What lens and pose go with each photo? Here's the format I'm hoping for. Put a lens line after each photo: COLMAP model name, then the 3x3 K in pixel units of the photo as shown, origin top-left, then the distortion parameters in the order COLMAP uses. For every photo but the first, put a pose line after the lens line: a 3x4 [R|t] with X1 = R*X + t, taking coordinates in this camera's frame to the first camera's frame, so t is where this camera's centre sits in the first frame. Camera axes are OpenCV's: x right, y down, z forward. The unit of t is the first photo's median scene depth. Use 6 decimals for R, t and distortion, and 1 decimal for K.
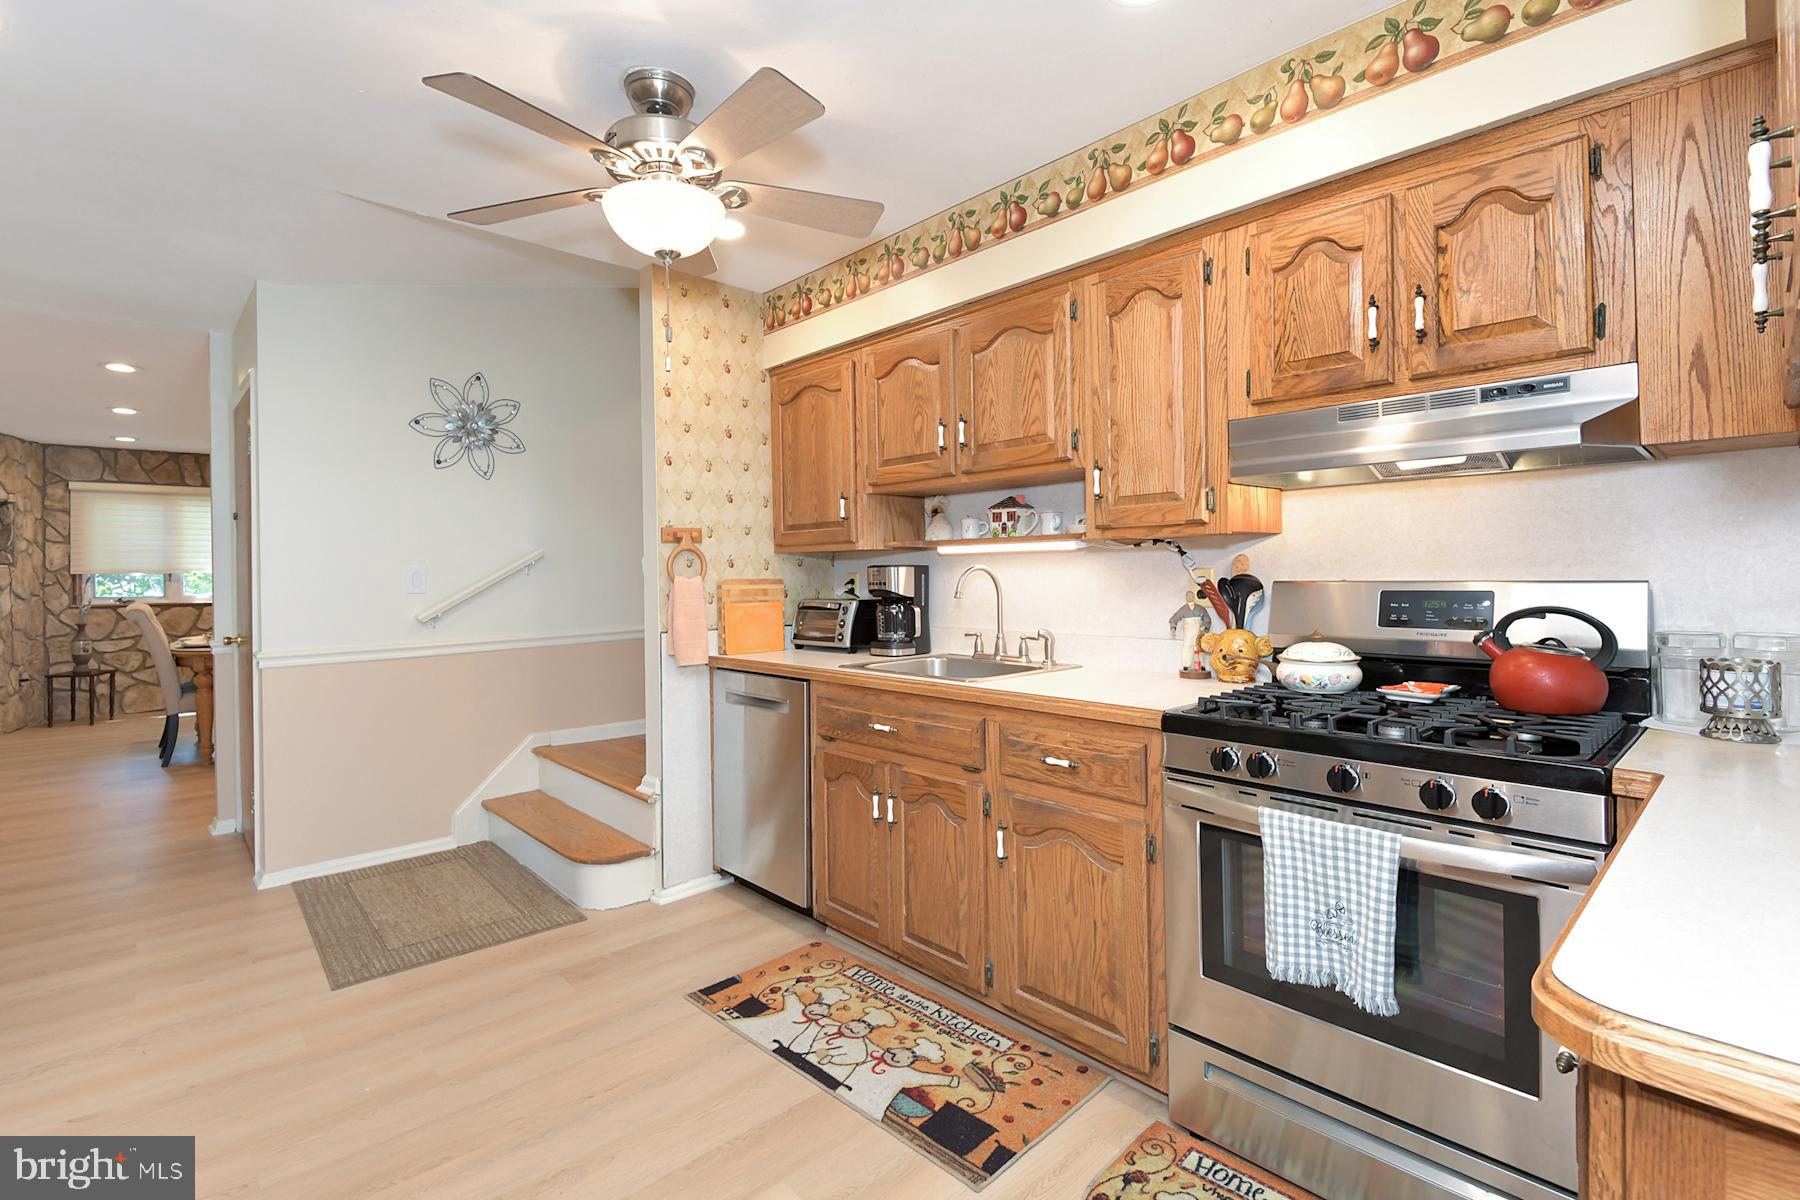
lens RADIAL K [[833.2, 0, 898.4], [0, 833.2, 566.1], [0, 0, 1]] dist [0.010362, -0.013970]
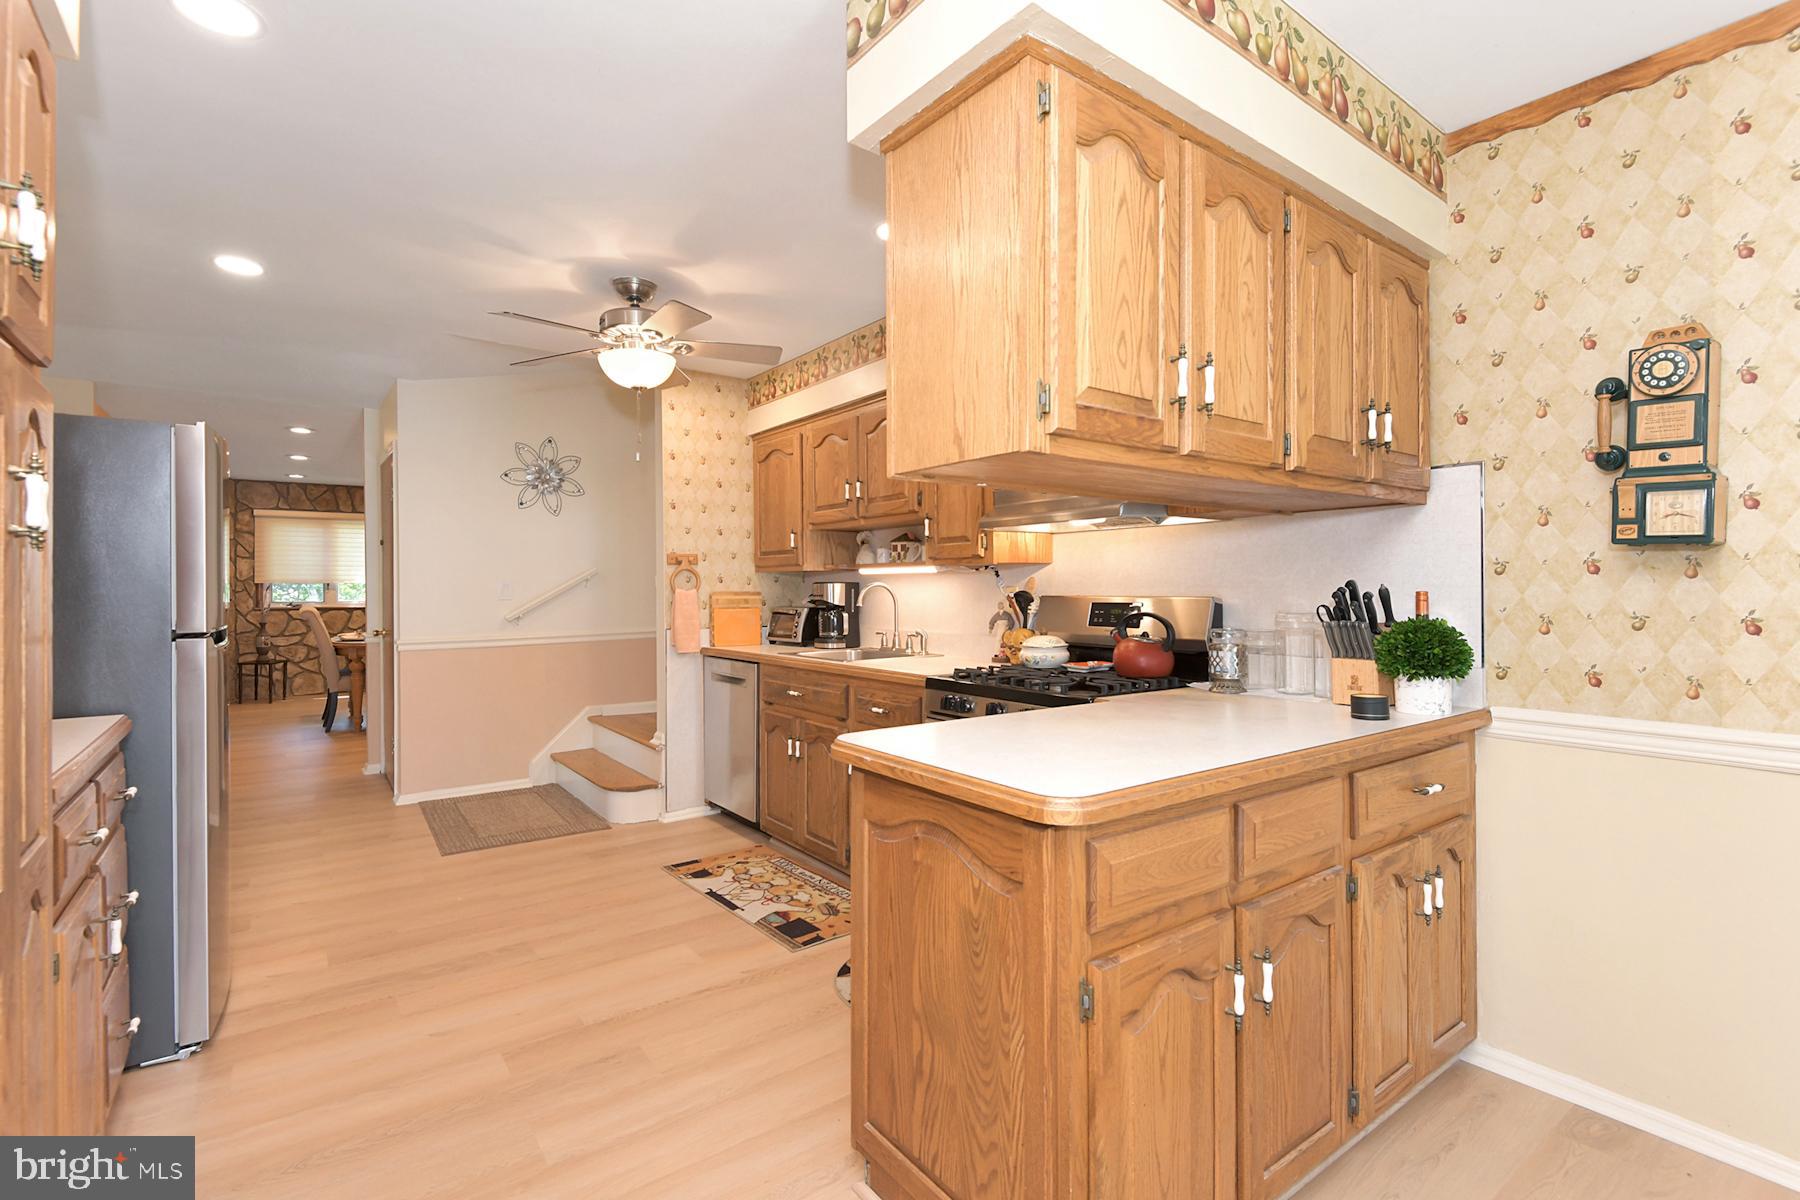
lens RADIAL K [[841.0, 0, 907.7], [0, 841.0, 582.4], [0, 0, 1]] dist [-0.002255, -0.001016]
pose [[0.994529, 0.007540, -0.104188, 0.260129], [-0.007254, 0.999969, 0.003128, -0.005757], [0.104208, -0.002355, 0.994553, -0.352994]]
